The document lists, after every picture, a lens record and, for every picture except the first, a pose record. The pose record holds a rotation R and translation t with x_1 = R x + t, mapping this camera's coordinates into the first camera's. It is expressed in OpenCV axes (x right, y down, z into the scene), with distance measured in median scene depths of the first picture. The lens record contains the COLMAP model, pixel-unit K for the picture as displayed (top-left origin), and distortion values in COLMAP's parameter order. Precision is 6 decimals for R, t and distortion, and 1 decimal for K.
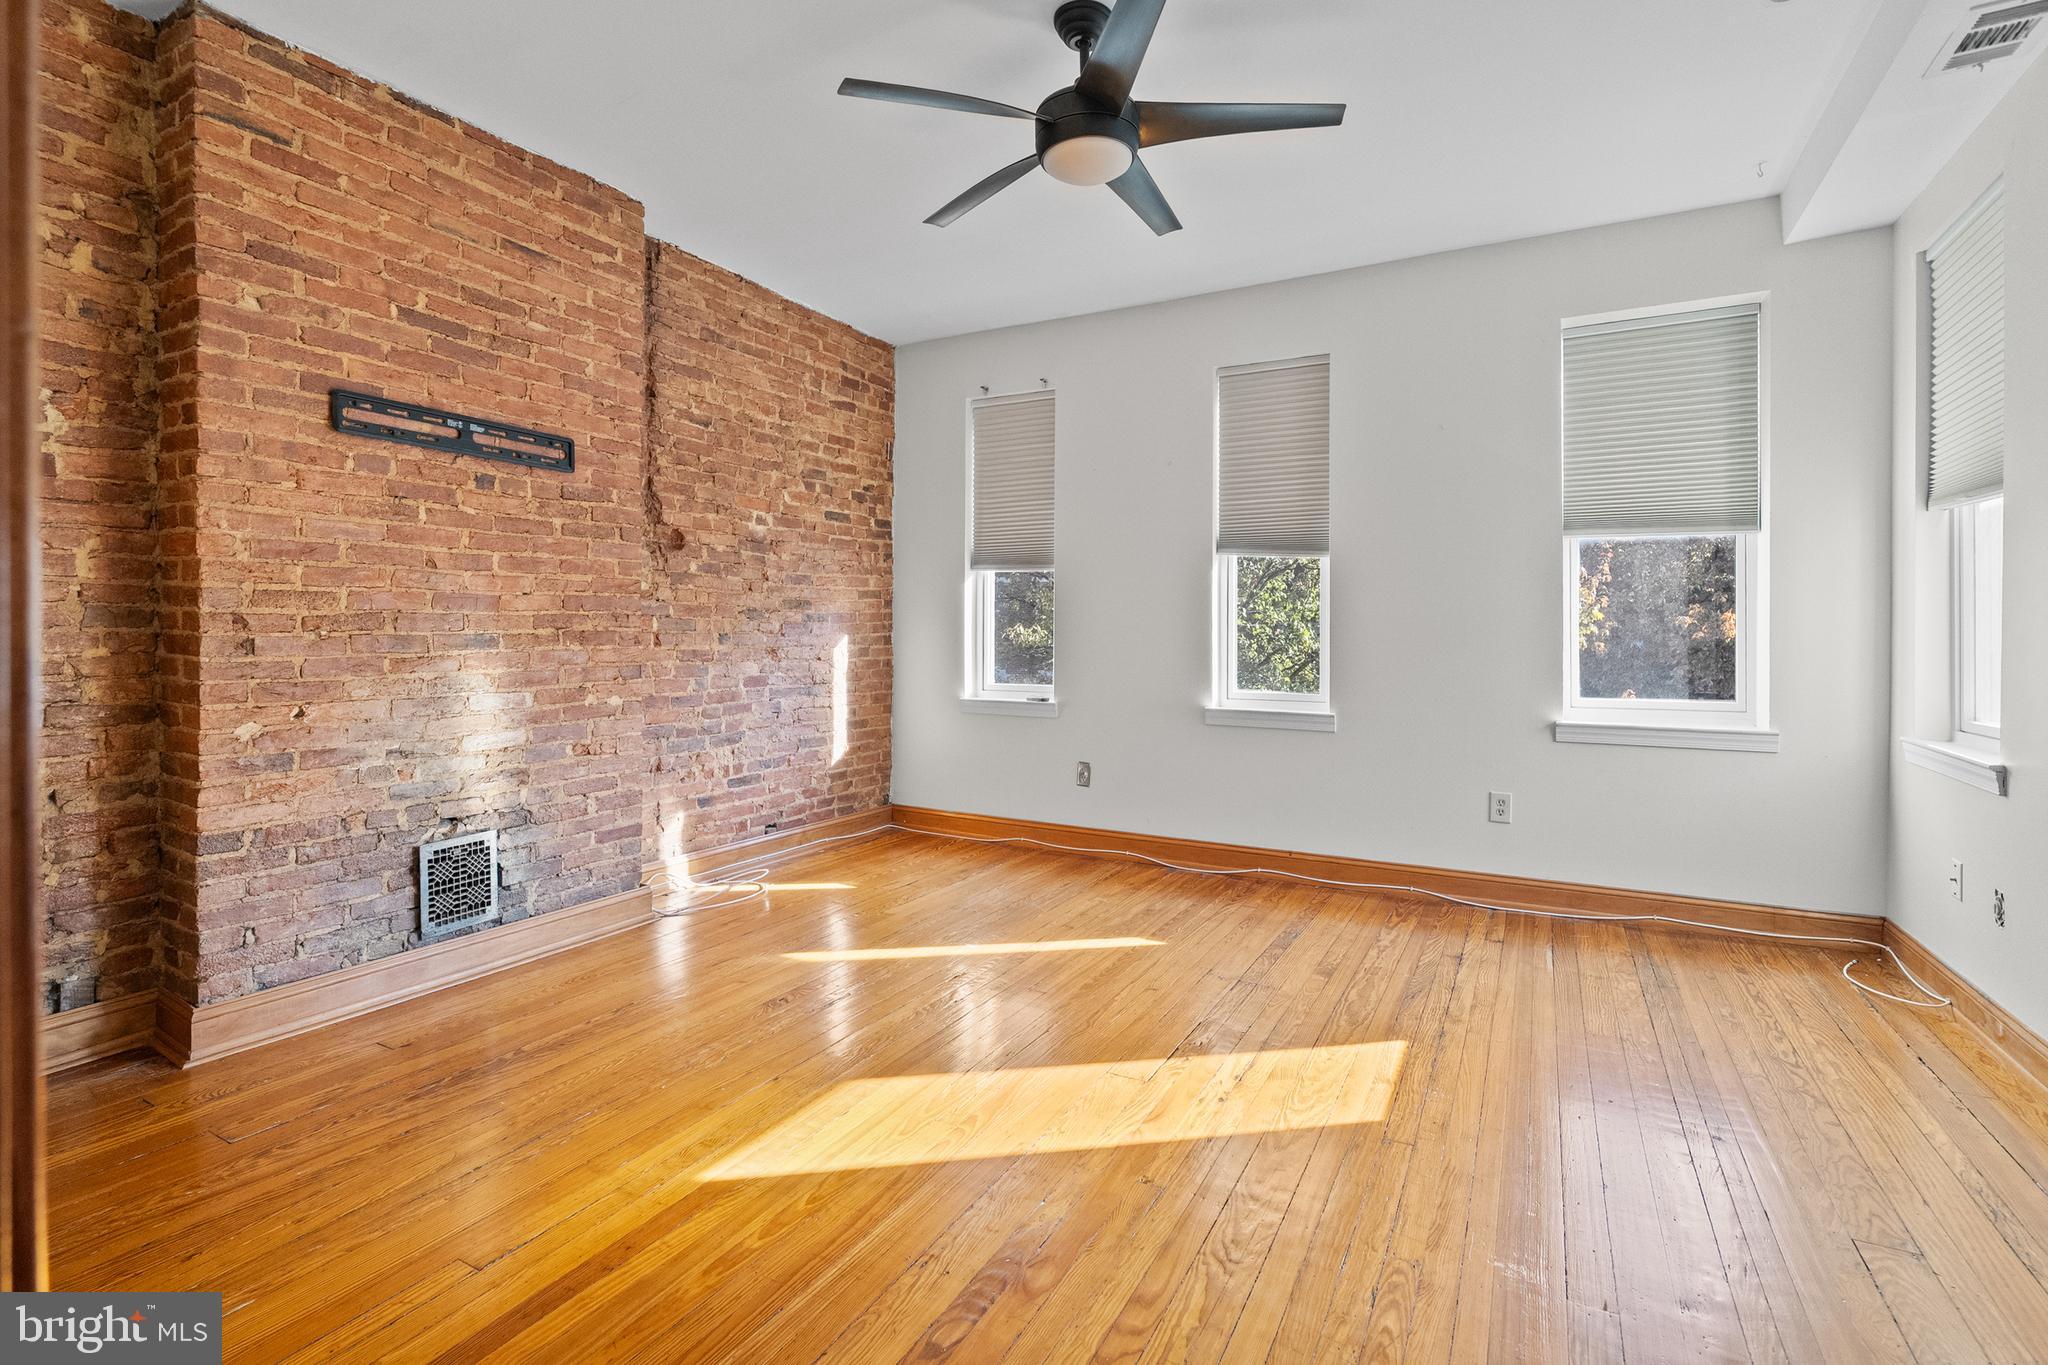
lens RADIAL K [[922.2, 0, 1027.6], [0, 922.2, 630.3], [0, 0, 1]] dist [-0.000596, -0.000017]
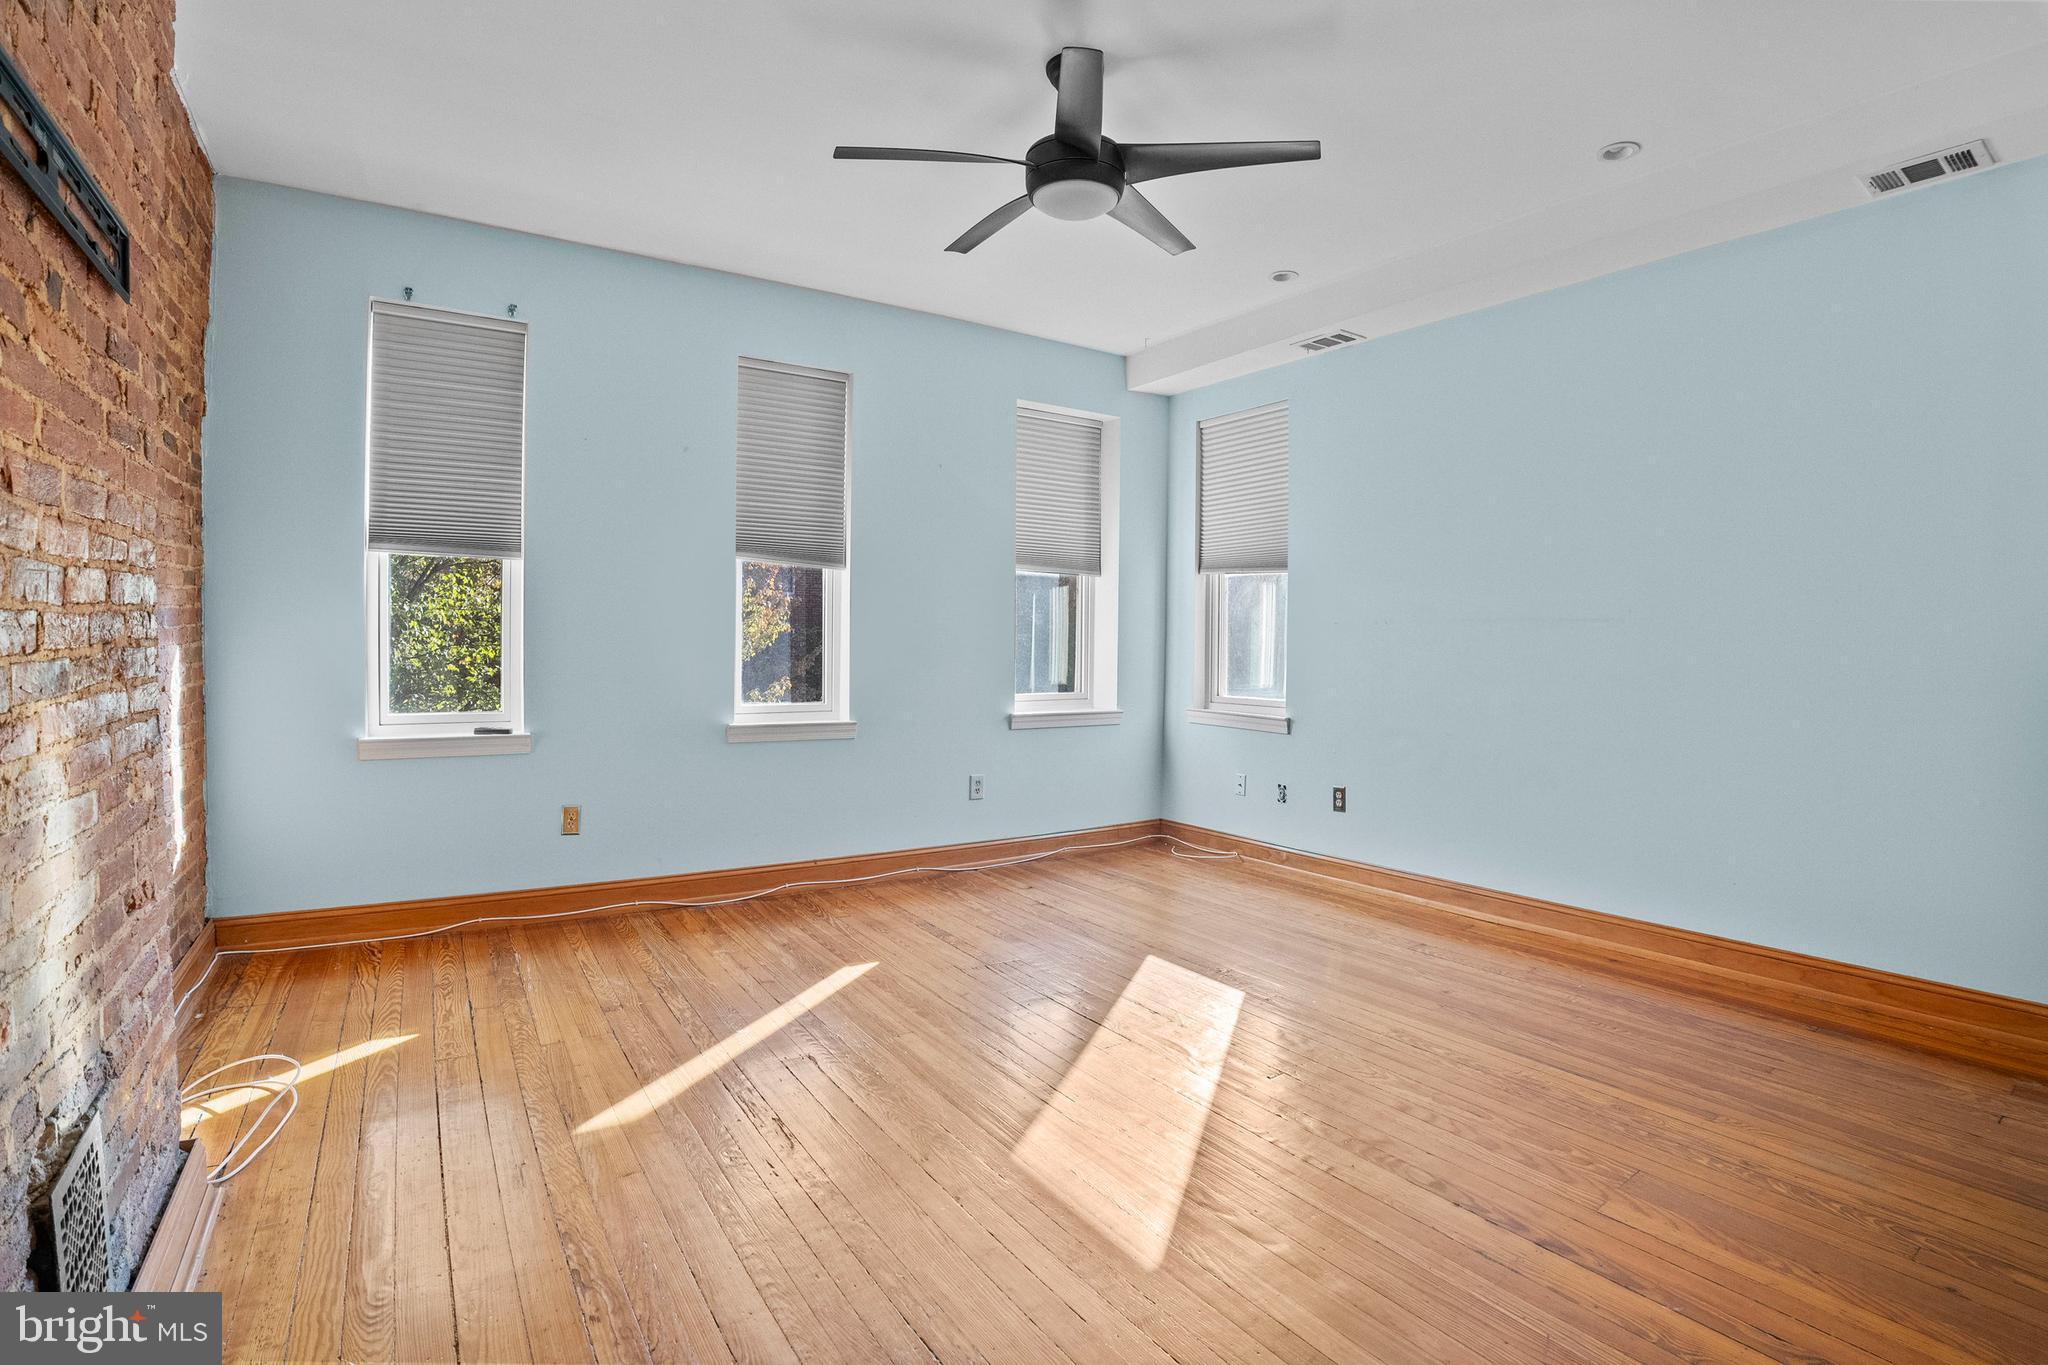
lens RADIAL K [[972.3, 0, 1024.5], [0, 972.3, 656.4], [0, 0, 1]] dist [-0.083767, 0.000496]
pose [[0.475148, -0.008255, 0.879867, -0.598871], [-0.007841, 0.999877, 0.013616, 0.000893], [-0.879871, -0.013369, 0.475024, 0.343681]]
